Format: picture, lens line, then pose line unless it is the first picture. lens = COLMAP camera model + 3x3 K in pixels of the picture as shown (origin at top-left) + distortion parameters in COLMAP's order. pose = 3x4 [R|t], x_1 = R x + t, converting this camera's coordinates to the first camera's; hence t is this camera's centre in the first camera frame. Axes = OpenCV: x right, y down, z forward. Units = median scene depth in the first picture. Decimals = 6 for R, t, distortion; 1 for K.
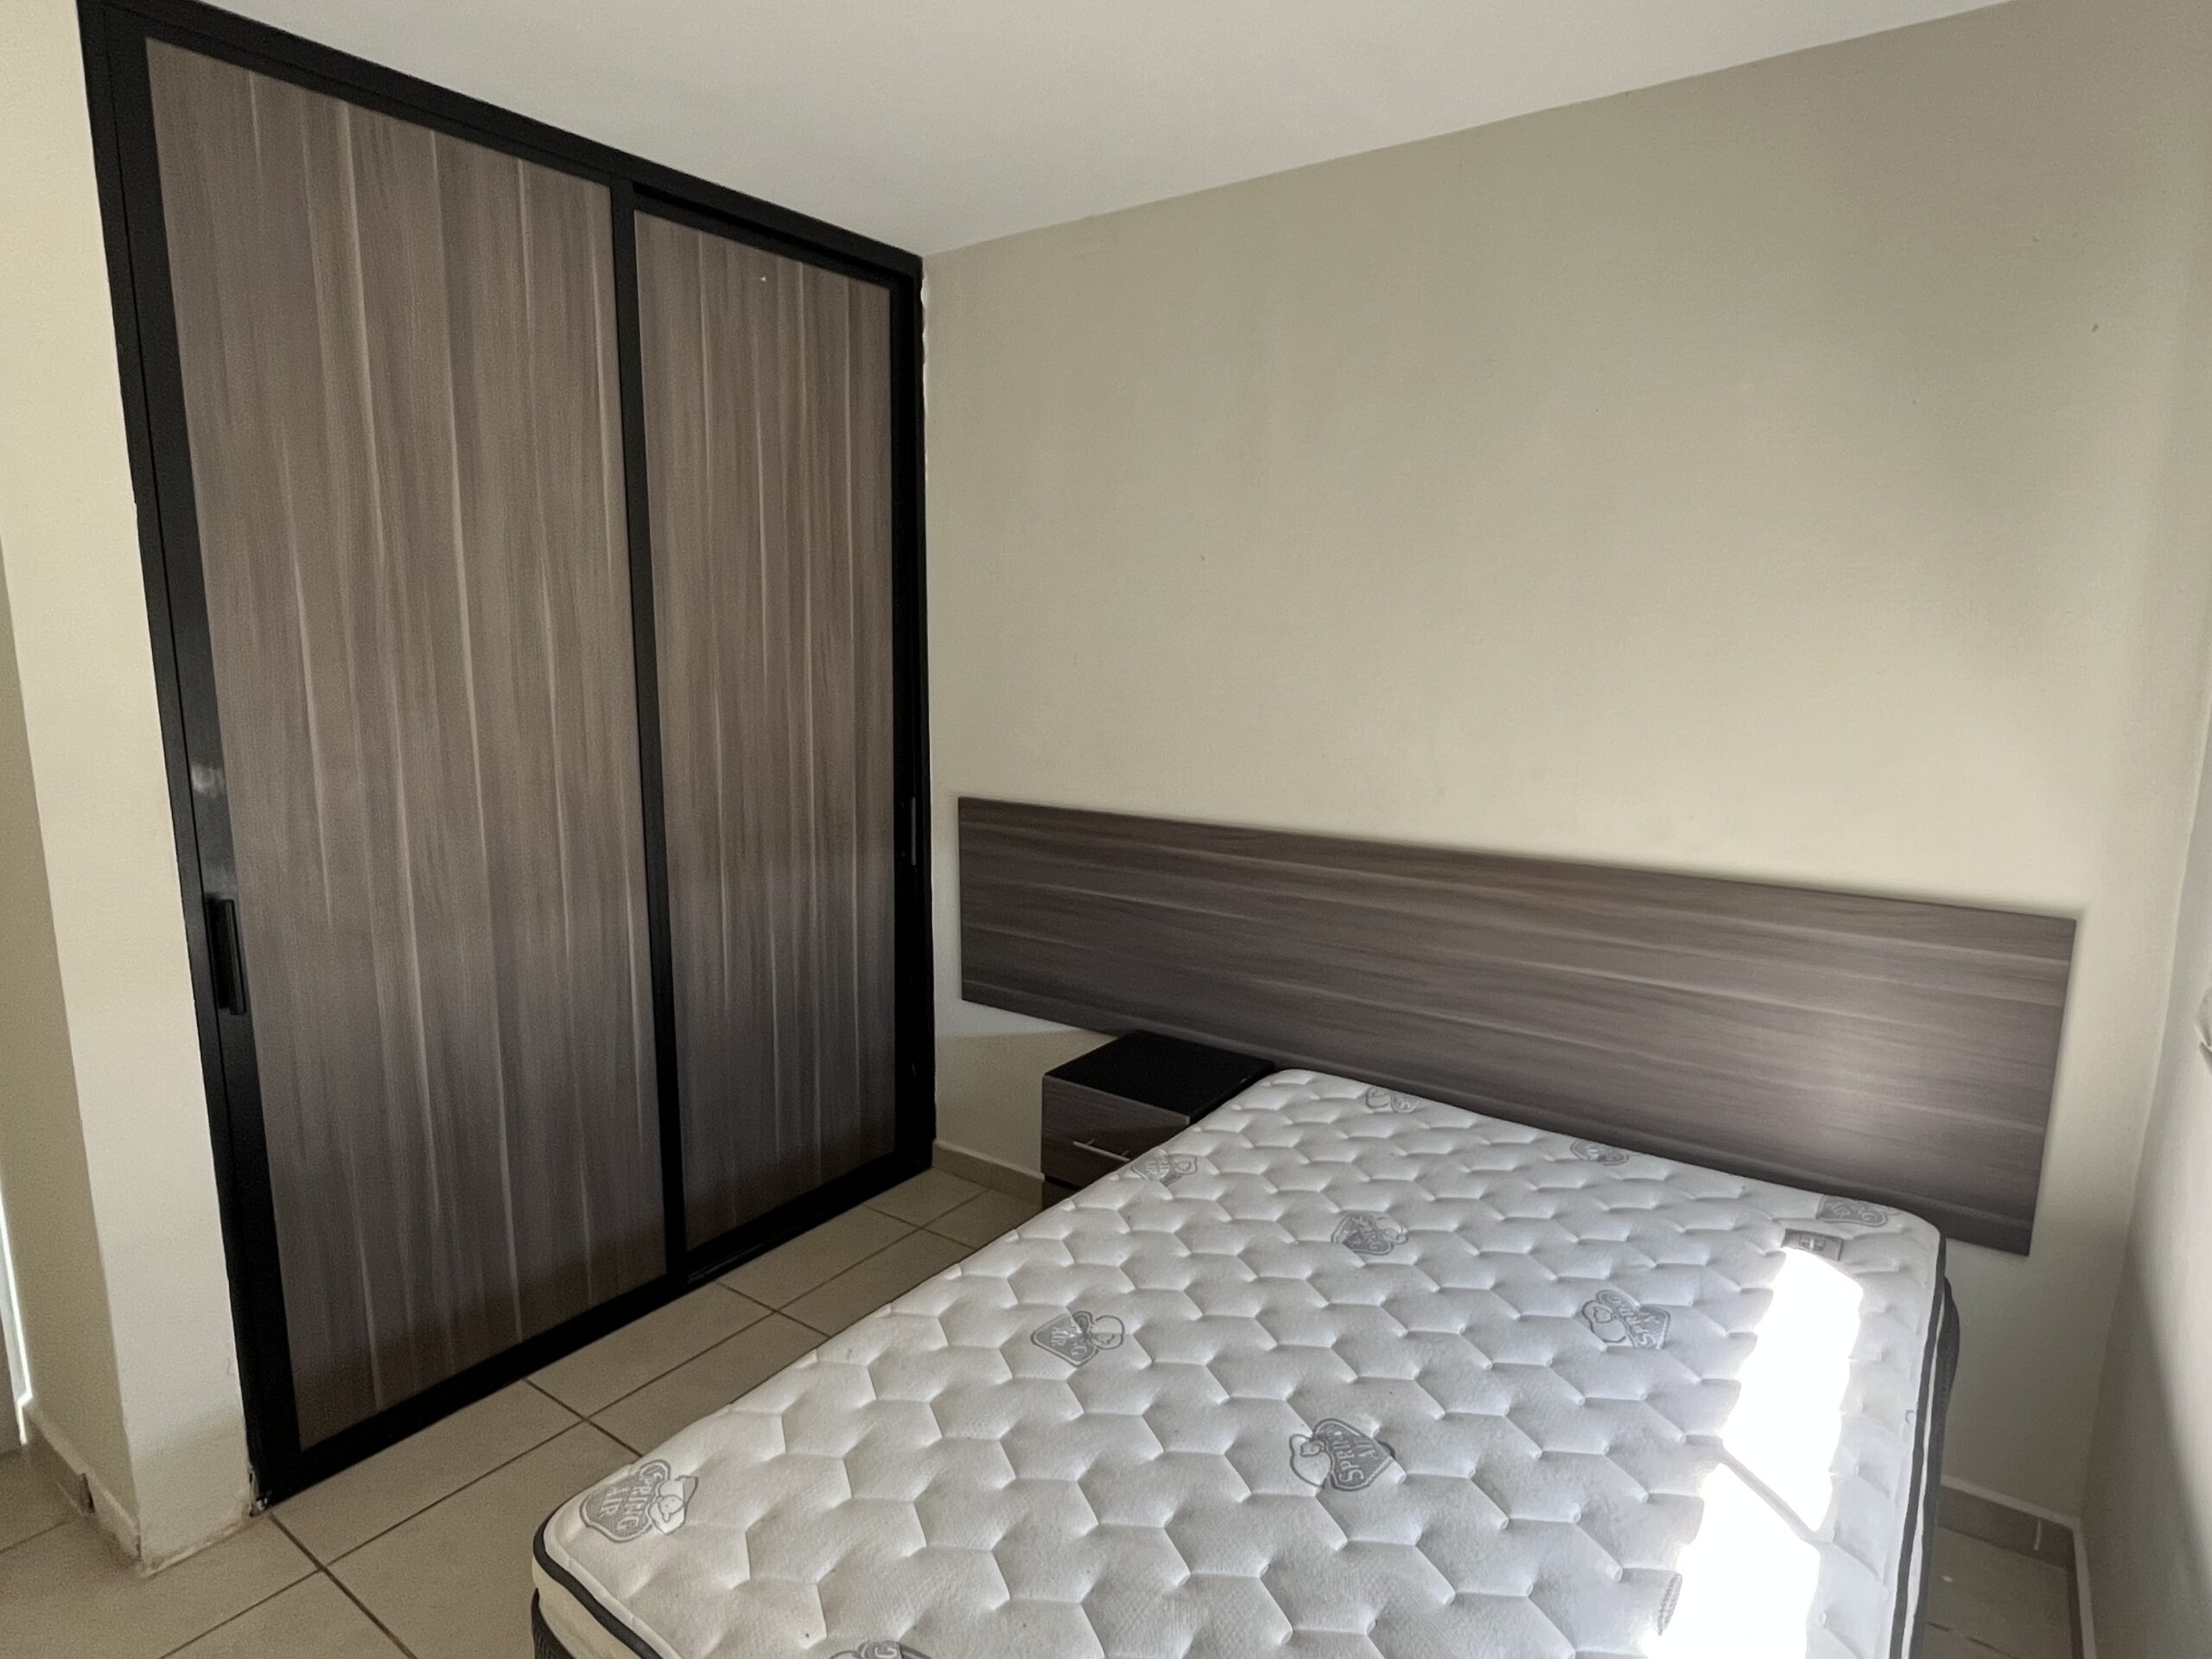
lens RADIAL K [[1215.2, 0, 1105.1], [0, 1215.2, 828.0], [0, 0, 1]] dist [-0.000005, -0.000022]
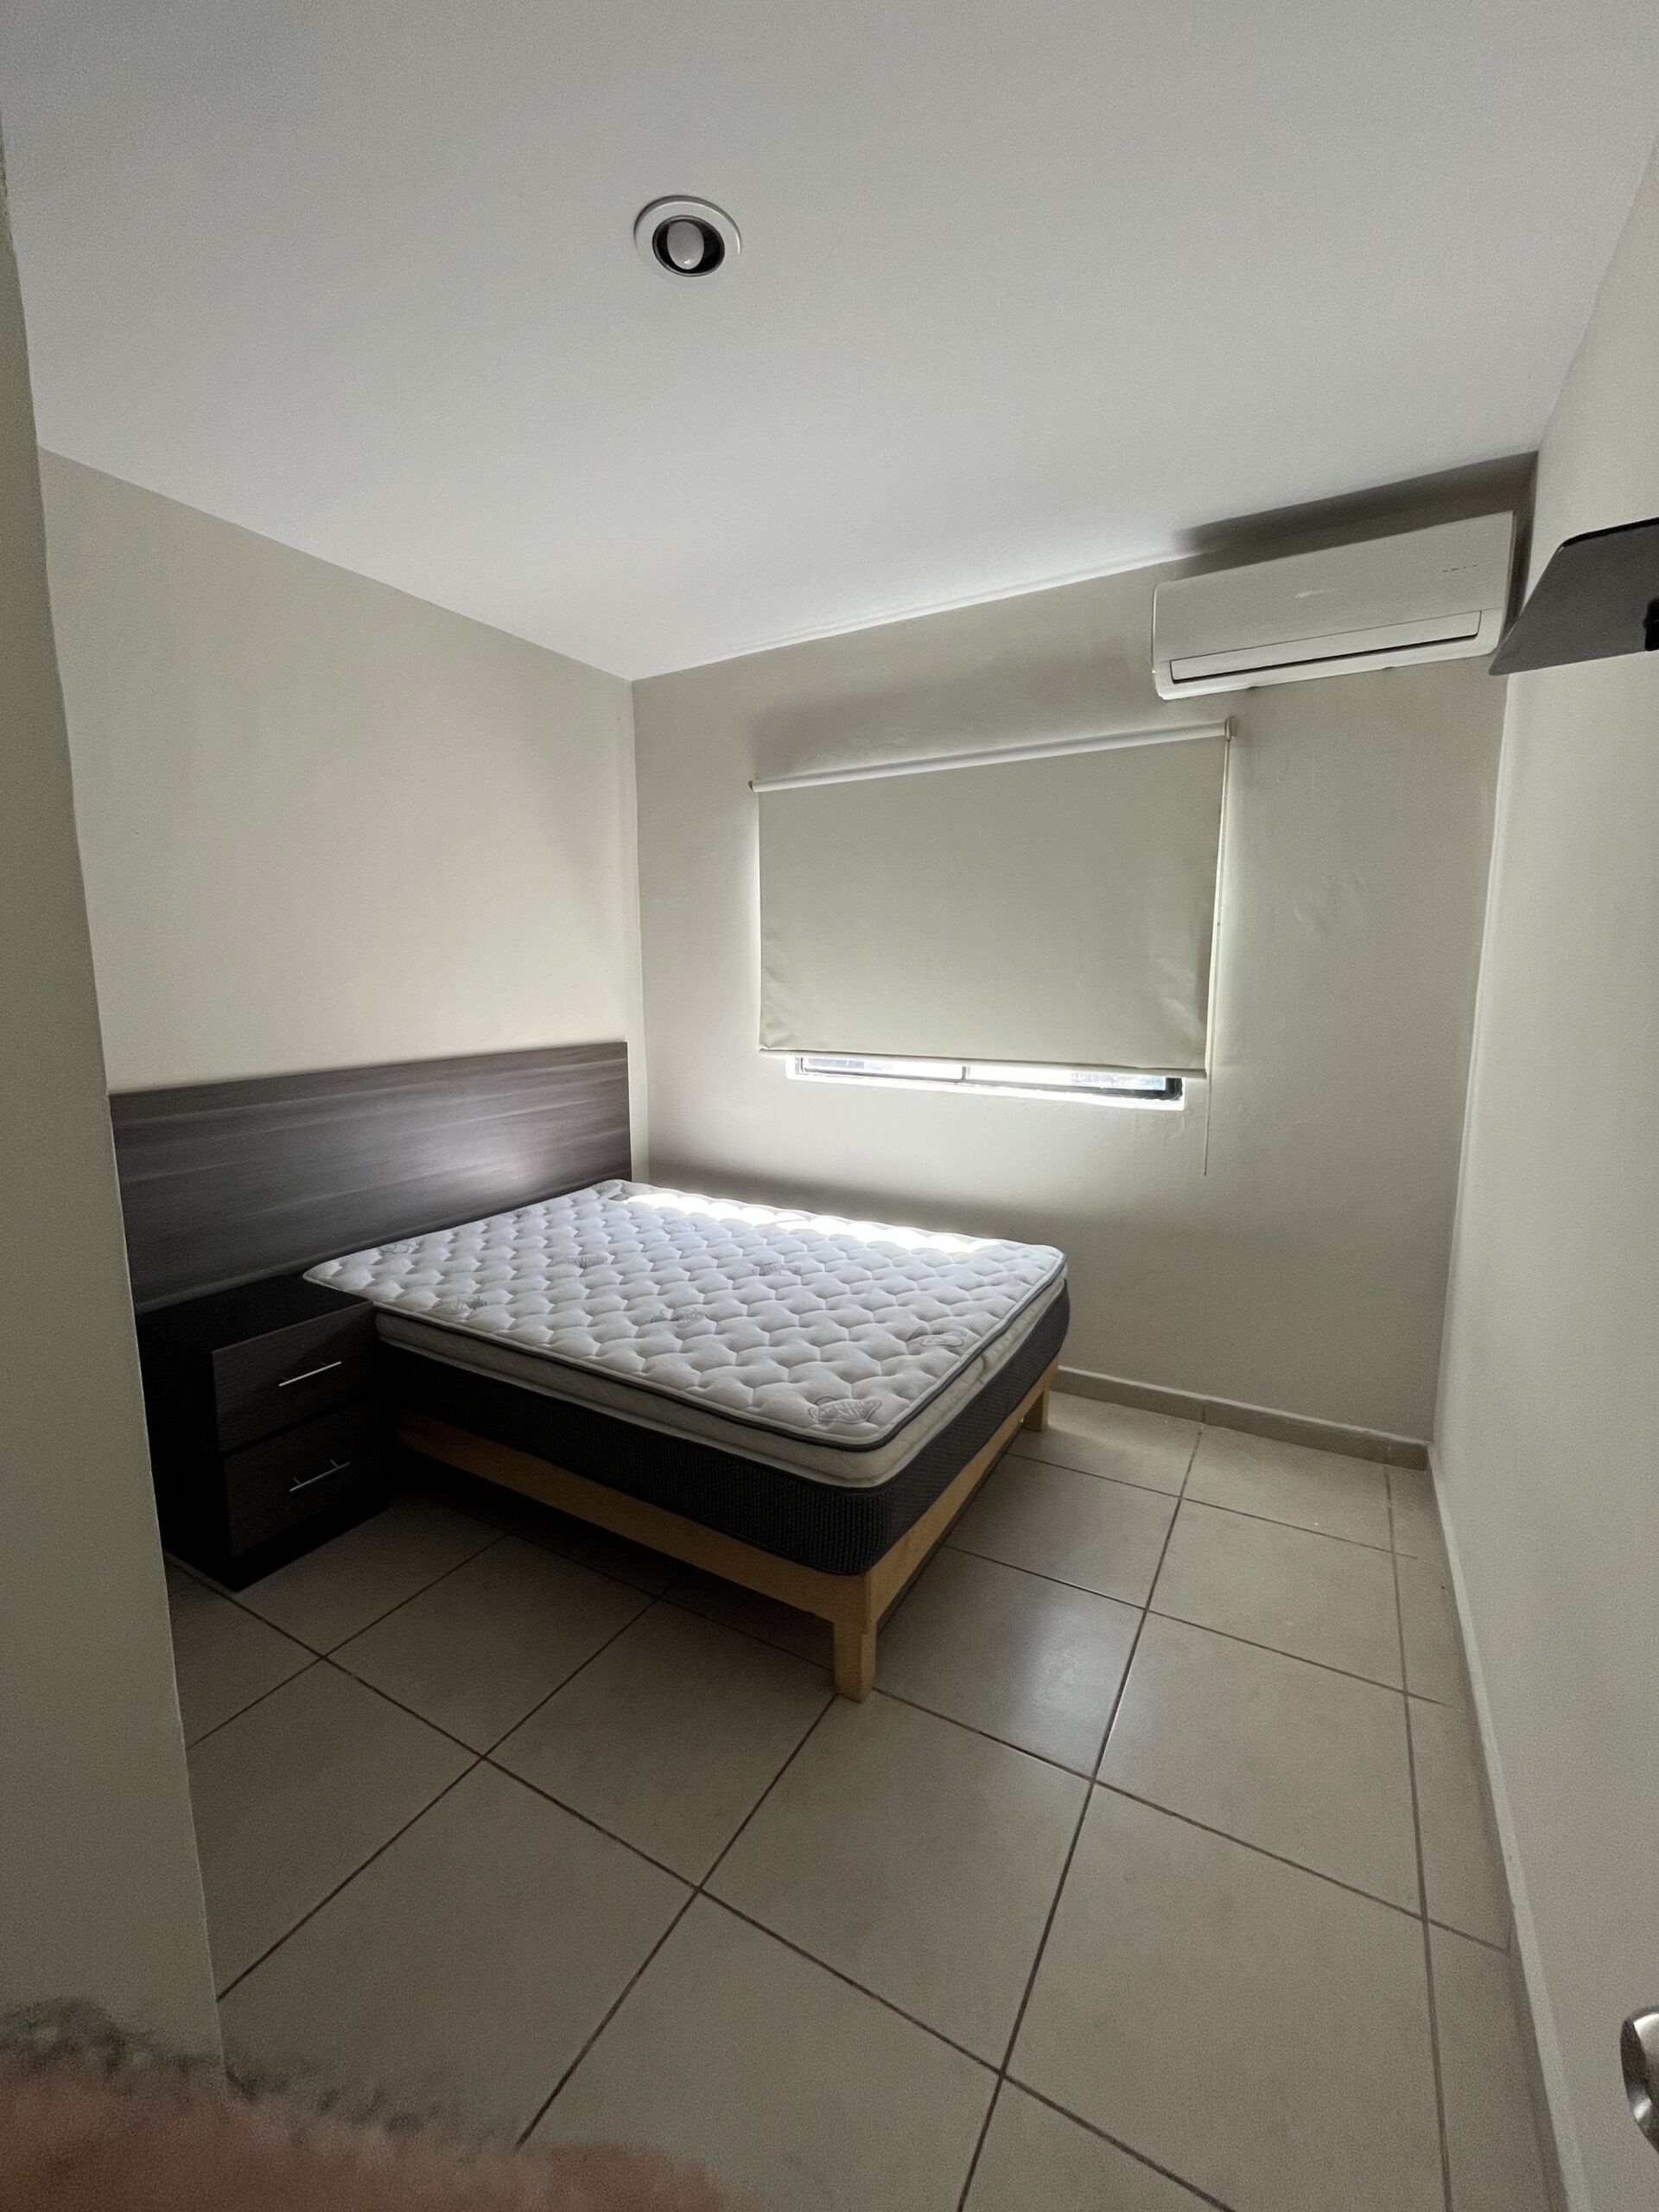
lens RADIAL K [[906.3, 0, 827.1], [0, 906.3, 1106.9], [0, 0, 1]] dist [-0.010284, -0.000592]
pose [[-0.106323, -0.150212, 0.982920, -1.054502], [0.163200, 0.972481, 0.166270, -0.035170], [-0.980847, 0.178091, -0.078882, 0.721563]]
